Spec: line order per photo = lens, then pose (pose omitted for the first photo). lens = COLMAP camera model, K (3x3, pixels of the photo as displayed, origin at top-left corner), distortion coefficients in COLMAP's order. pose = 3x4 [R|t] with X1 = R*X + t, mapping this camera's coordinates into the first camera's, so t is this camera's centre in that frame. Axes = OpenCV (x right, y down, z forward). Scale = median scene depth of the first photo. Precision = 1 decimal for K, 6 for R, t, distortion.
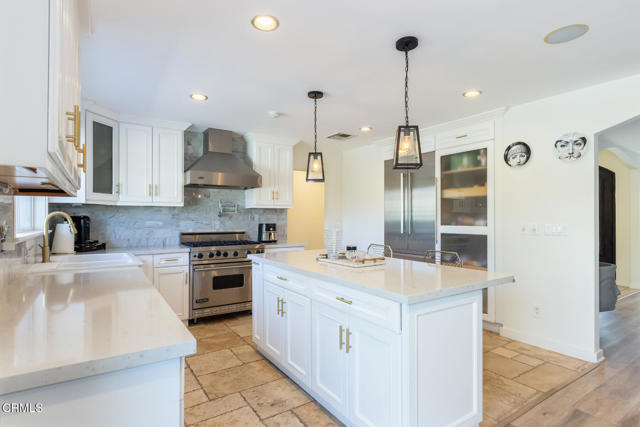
lens RADIAL K [[337.6, 0, 318.1], [0, 337.6, 214.1], [0, 0, 1]] dist [0.009161, -0.006759]
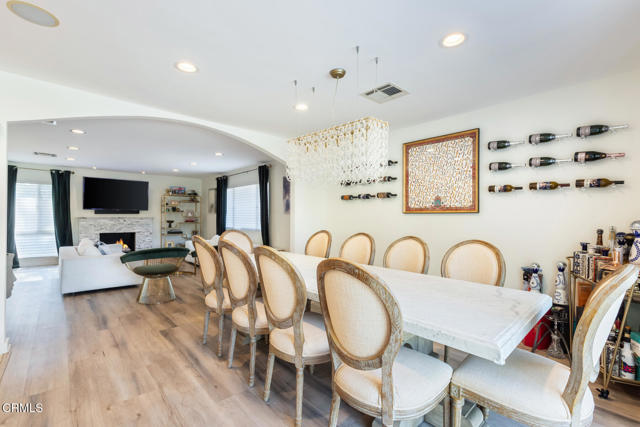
lens RADIAL K [[282.3, 0, 318.9], [0, 282.3, 216.4], [0, 0, 1]] dist [0.000731, -0.001920]
pose [[-0.158326, -0.002706, 0.987383, -0.102513], [-0.017003, 0.999855, 0.000013, 0.016792], [-0.987240, -0.016786, -0.158349, 0.163891]]
